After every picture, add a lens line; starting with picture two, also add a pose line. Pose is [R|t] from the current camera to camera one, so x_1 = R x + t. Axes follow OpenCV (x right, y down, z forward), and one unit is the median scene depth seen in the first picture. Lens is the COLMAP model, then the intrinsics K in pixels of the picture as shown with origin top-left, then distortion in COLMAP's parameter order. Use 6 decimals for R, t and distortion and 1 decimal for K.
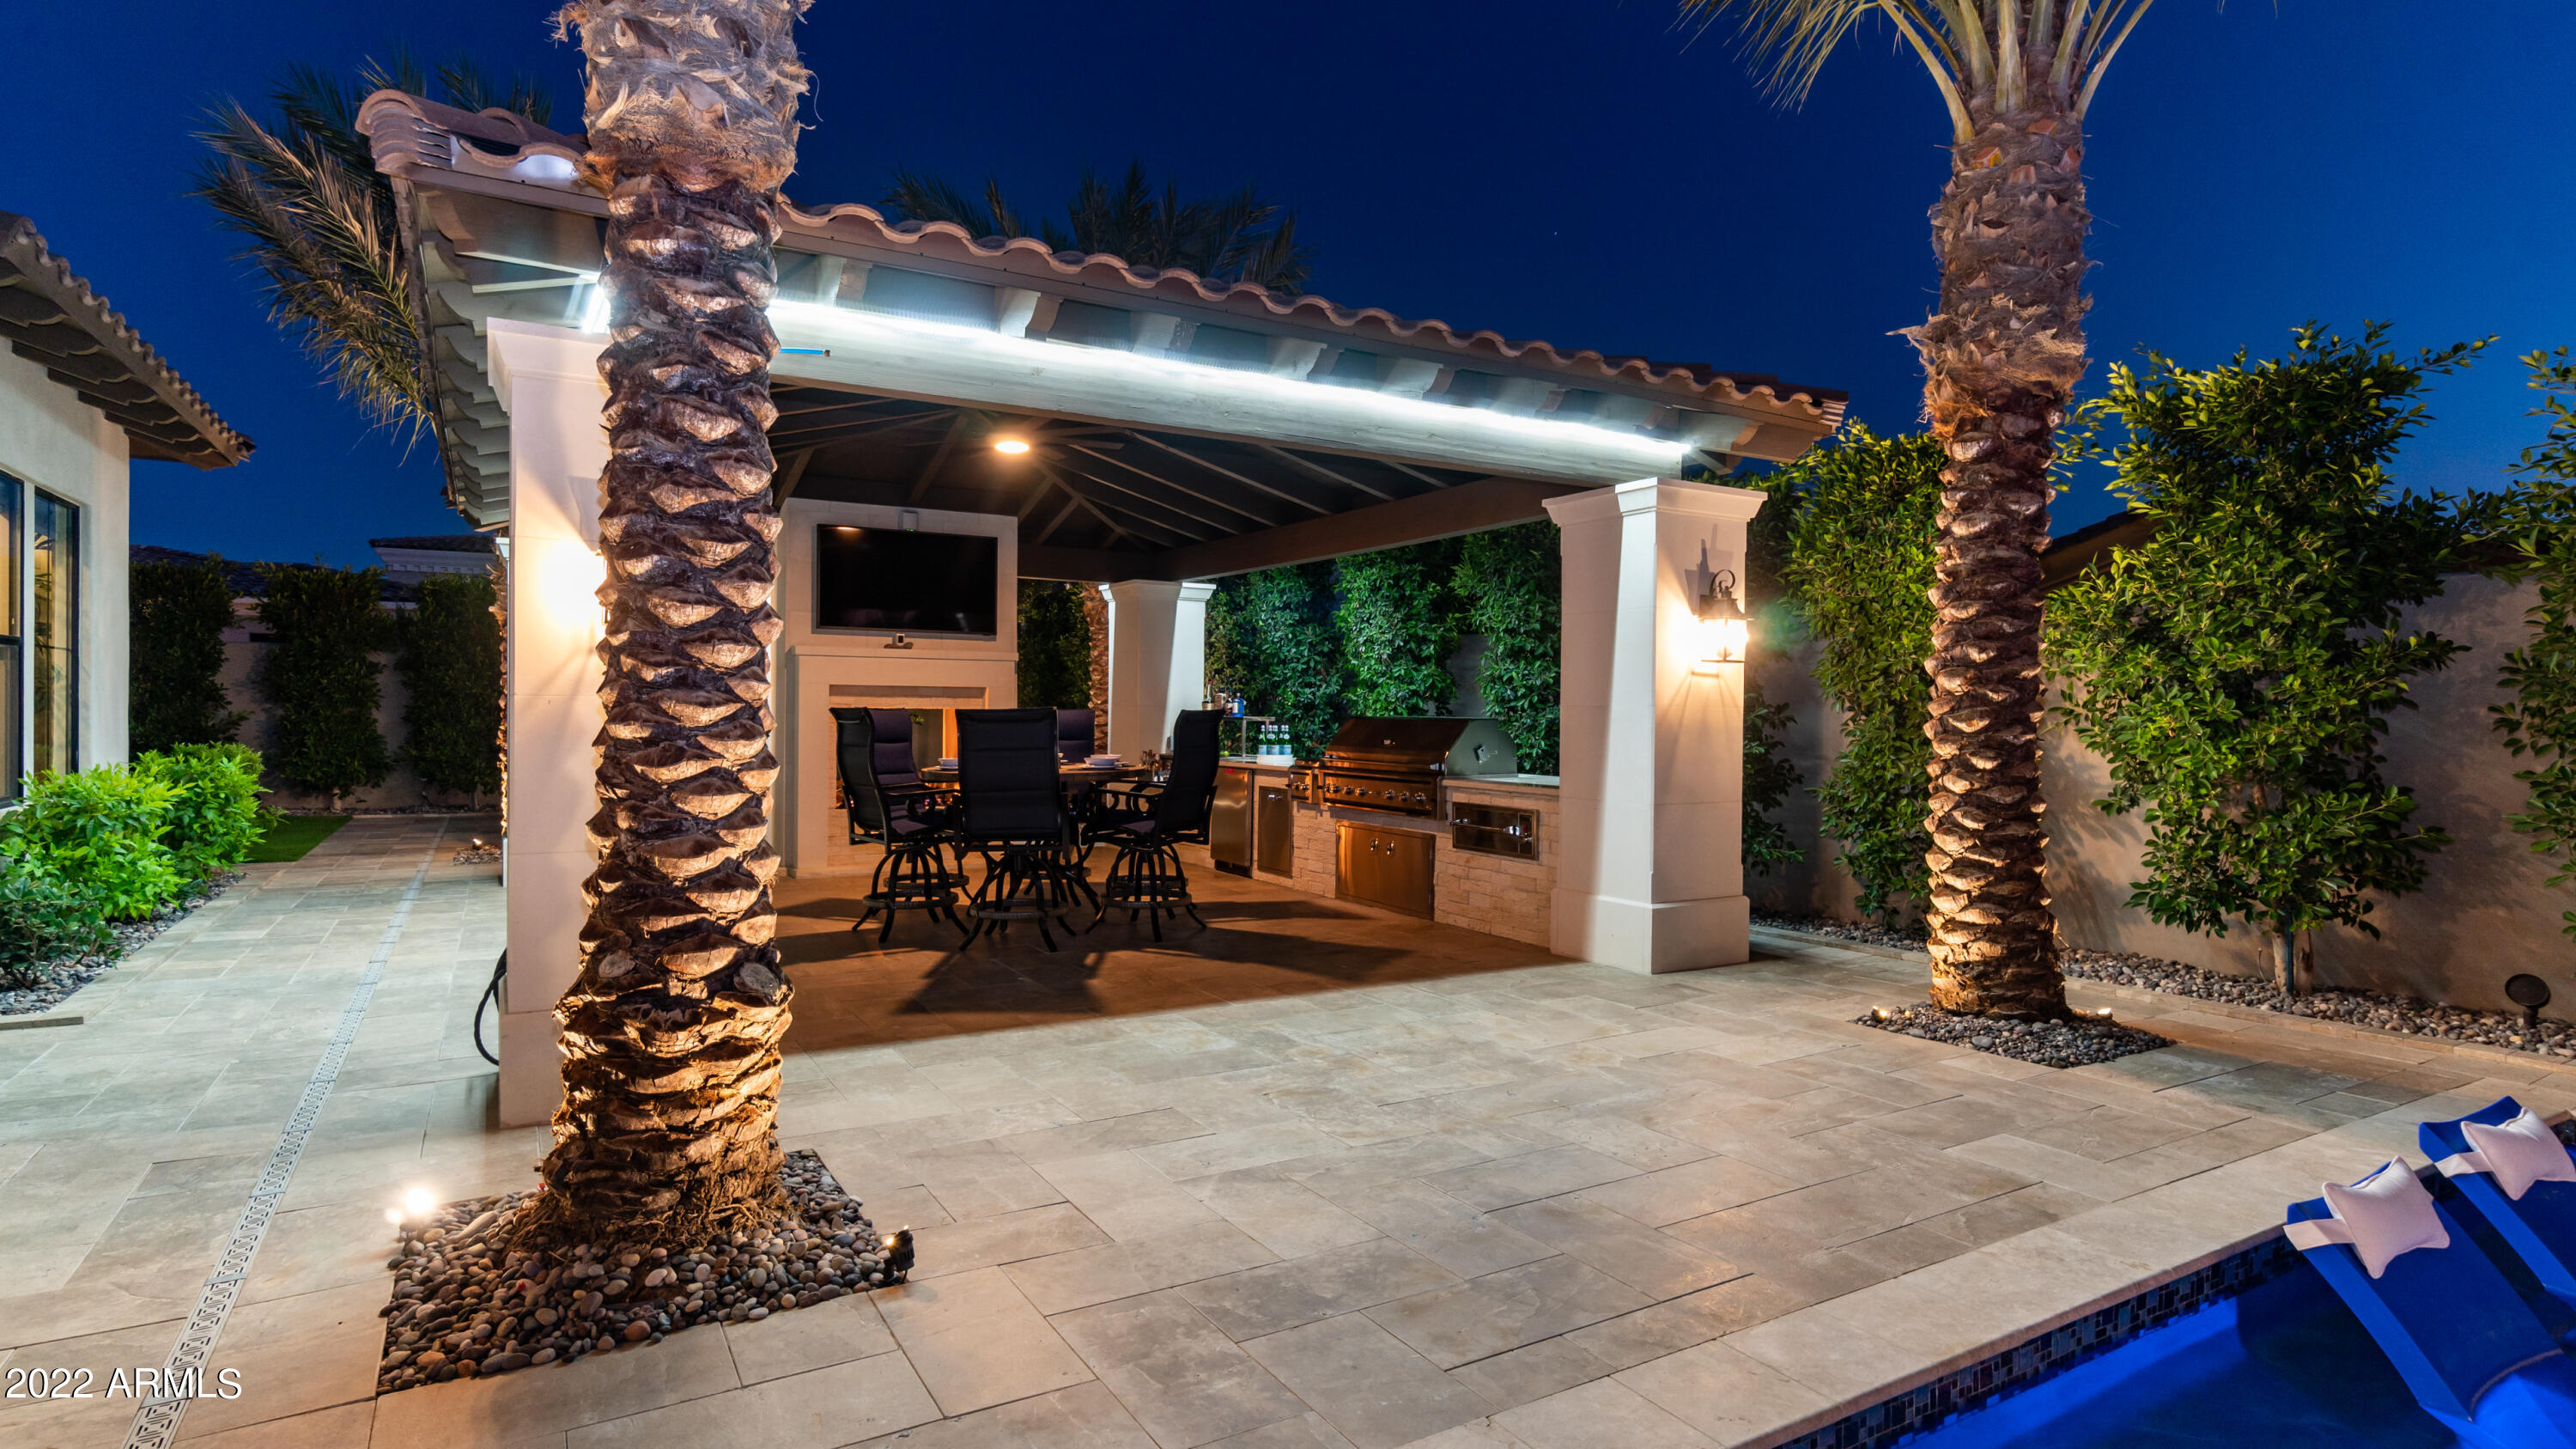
lens RADIAL K [[1322.2, 0, 1279.4], [0, 1322.2, 723.6], [0, 0, 1]] dist [-0.004665, 0.000233]
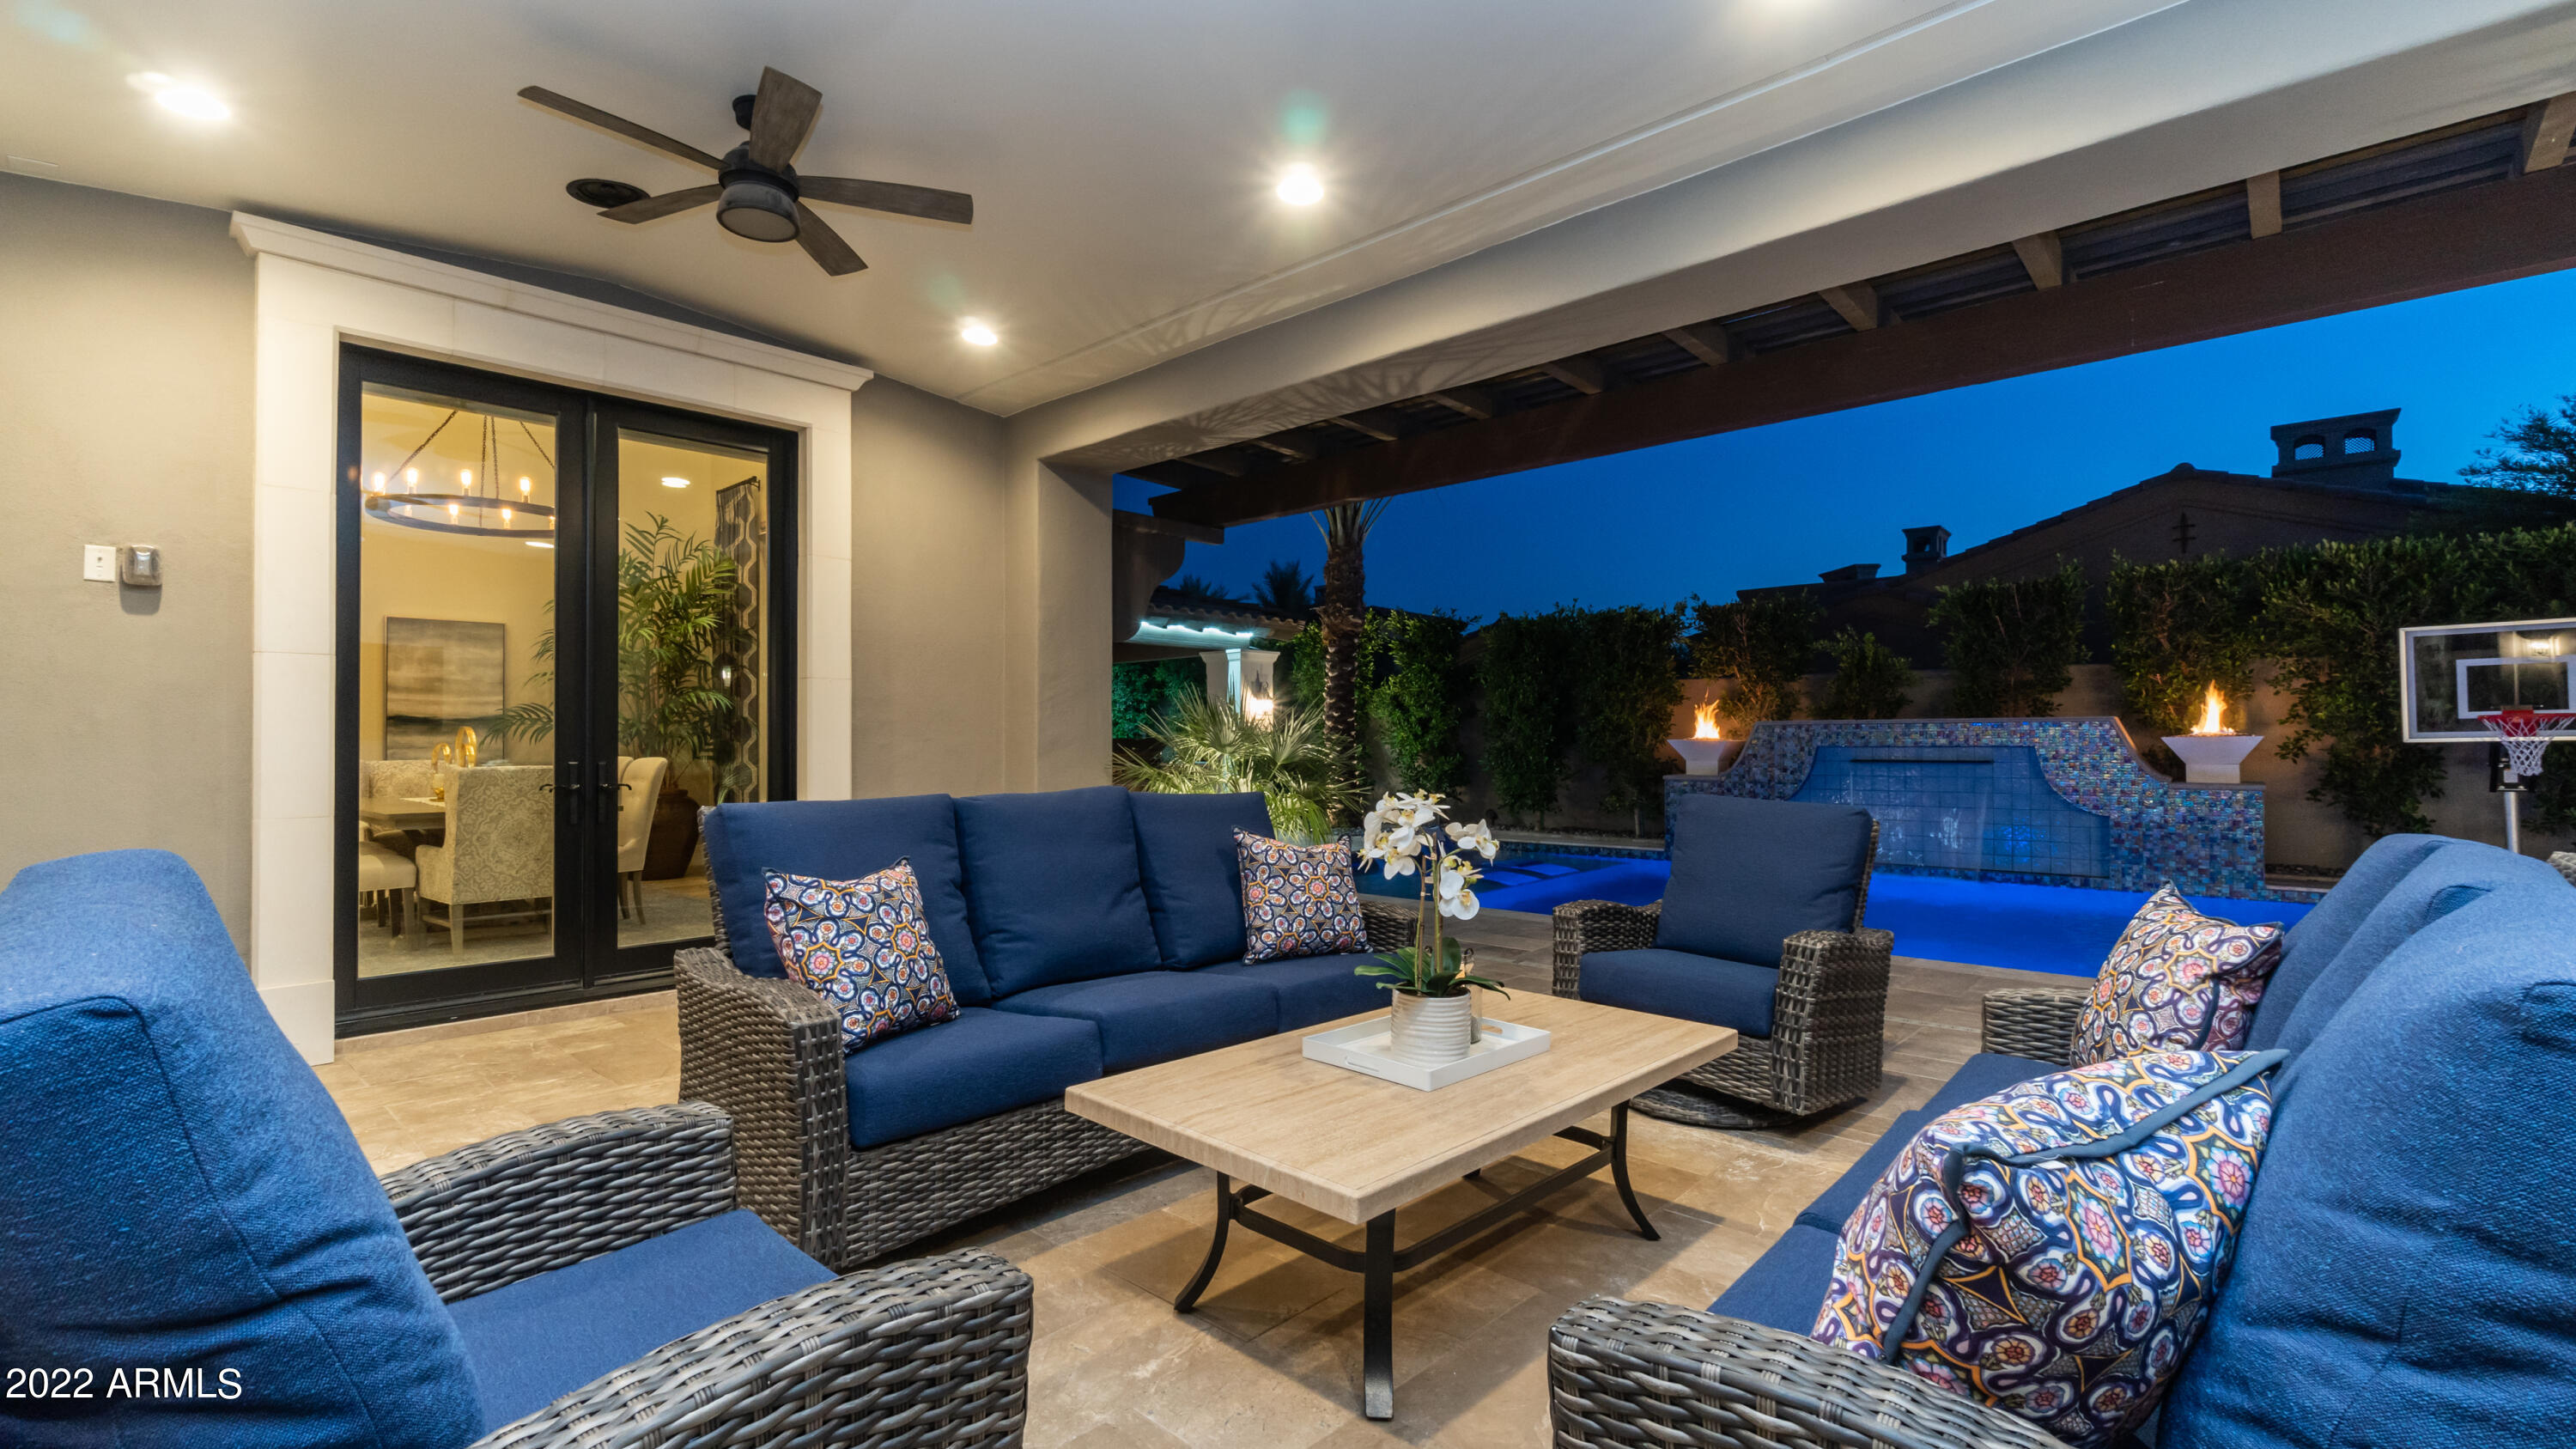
lens RADIAL K [[1138.4, 0, 1246.8], [0, 1138.4, 726.7], [0, 0, 1]] dist [-0.009550, -0.000406]
pose [[0.967471, -0.009549, 0.252801, -0.377899], [0.015165, 0.999679, -0.020276, 0.032357], [-0.252526, 0.023450, 0.967306, -1.619387]]
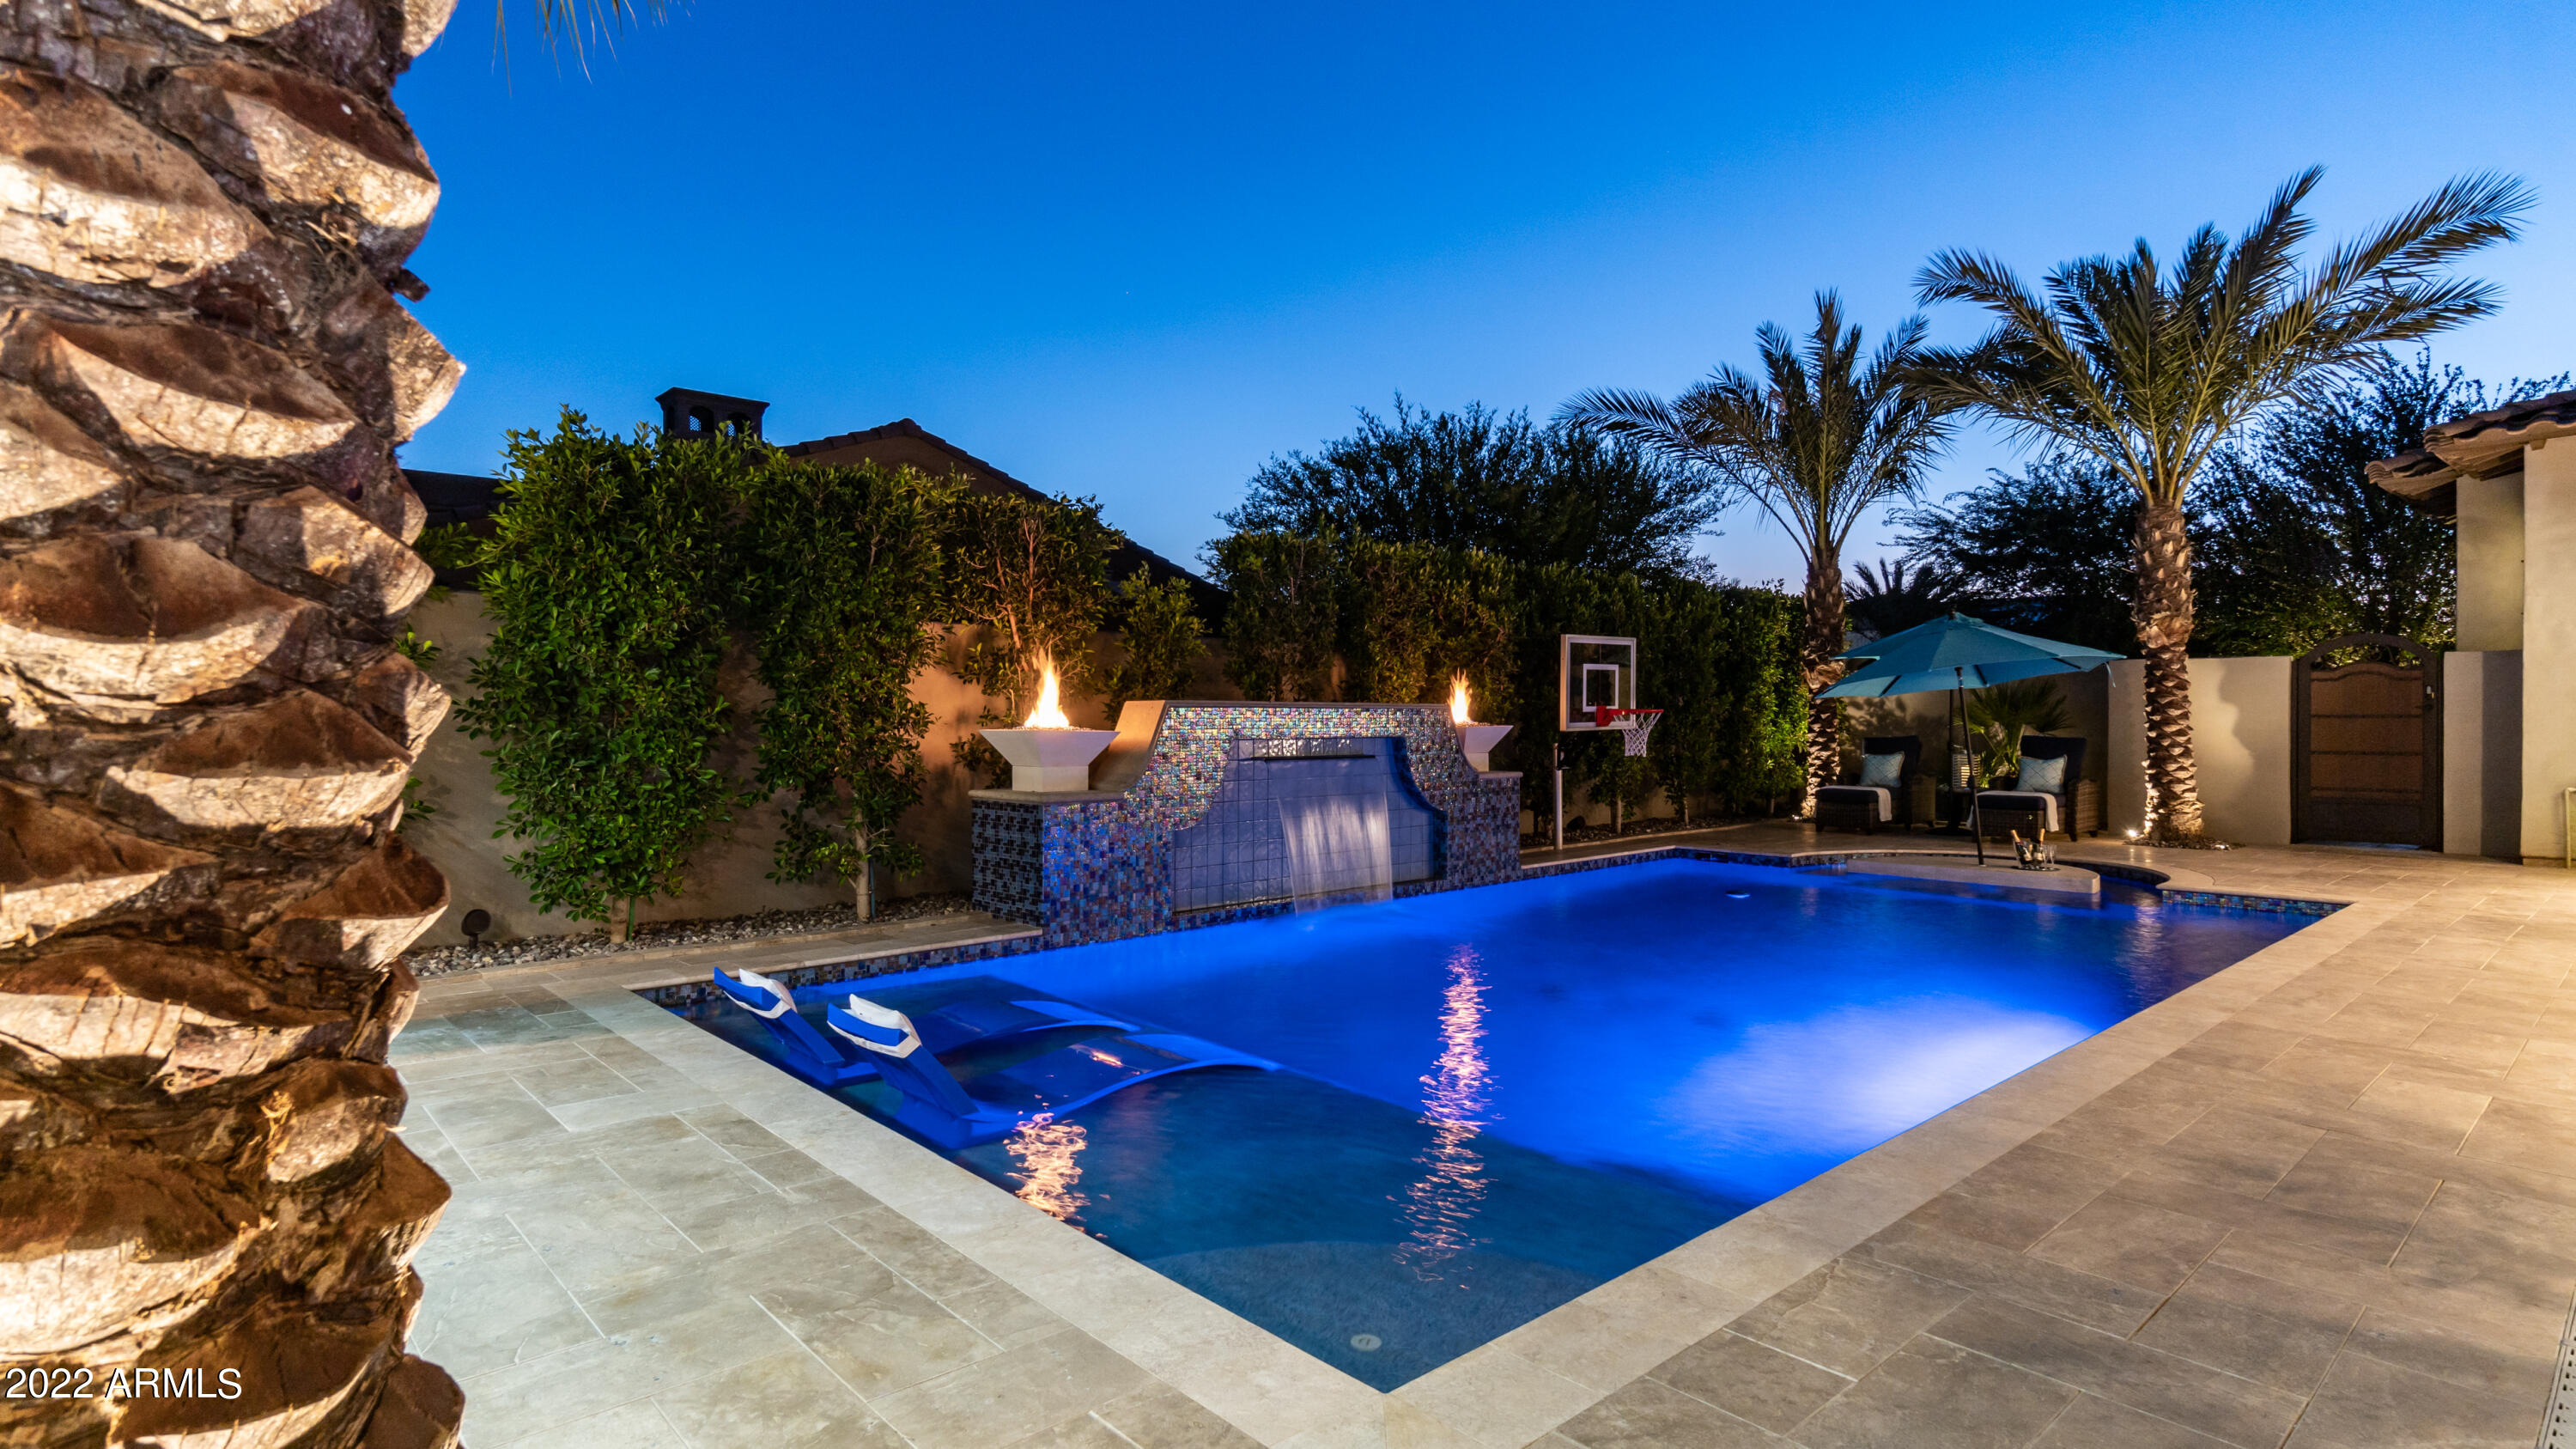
lens RADIAL K [[1322.2, 0, 1273.6], [0, 1322.2, 727.1], [0, 0, 1]] dist [-0.004665, 0.000233]
pose [[-0.204067, -0.013153, 0.978869, -0.458007], [0.010152, 0.999828, 0.015551, 0.000363], [-0.978904, 0.013111, -0.203898, 0.511325]]
